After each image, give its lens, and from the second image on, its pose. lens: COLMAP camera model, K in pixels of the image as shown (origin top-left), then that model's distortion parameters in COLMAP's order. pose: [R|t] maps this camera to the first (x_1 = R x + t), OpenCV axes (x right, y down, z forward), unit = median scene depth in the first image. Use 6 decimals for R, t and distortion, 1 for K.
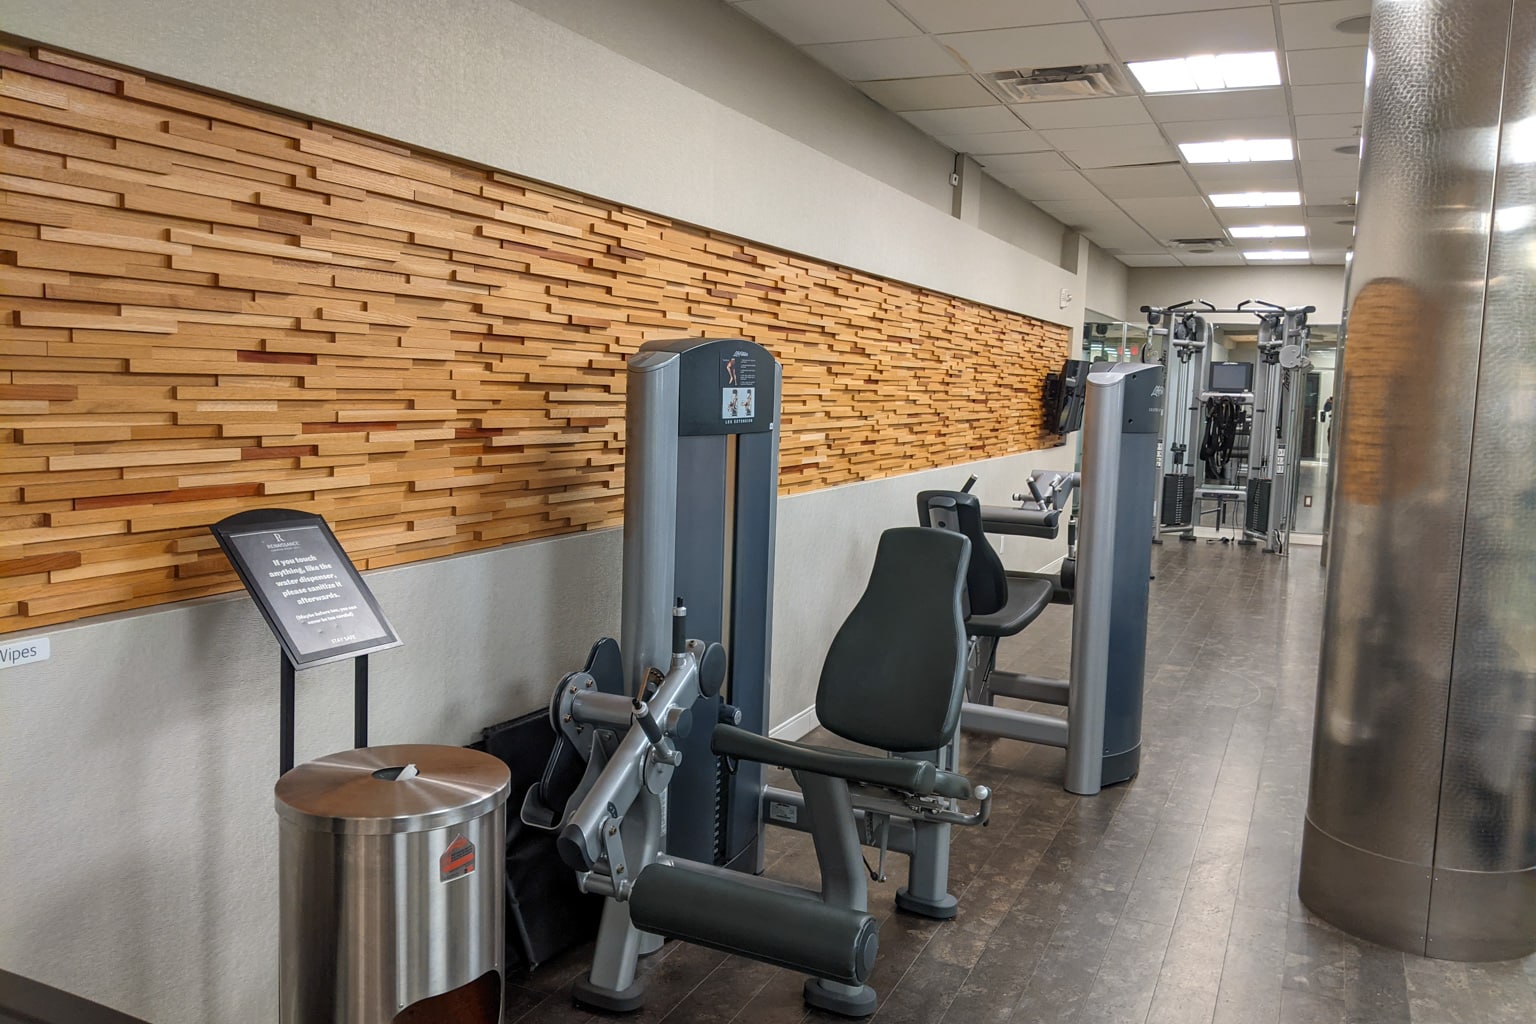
lens RADIAL K [[1195.9, 0, 768.4], [0, 1195.9, 511.7], [0, 0, 1]] dist [0.014974, 0.002485]
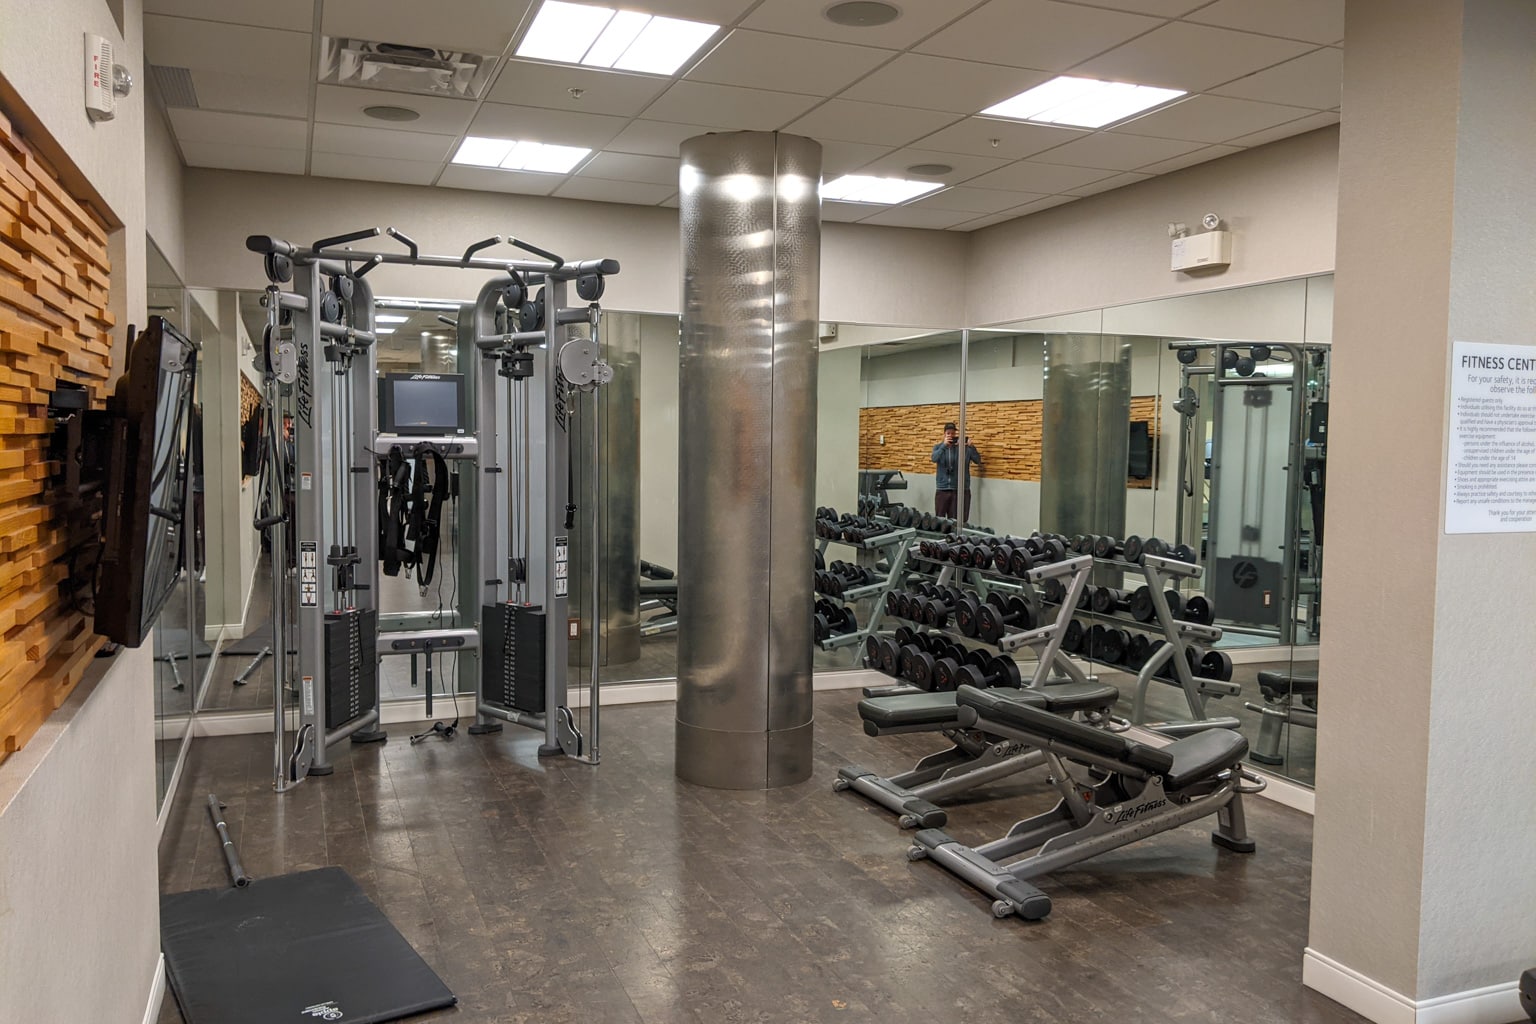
lens RADIAL K [[1195.9, 0, 768.4], [0, 1195.9, 512.0], [0, 0, 1]] dist [0.014974, 0.002485]
pose [[0.684121, -0.066355, 0.726344, 0.121601], [0.085846, 0.996257, 0.010157, -0.062493], [-0.724299, 0.055405, 0.687257, 0.575429]]
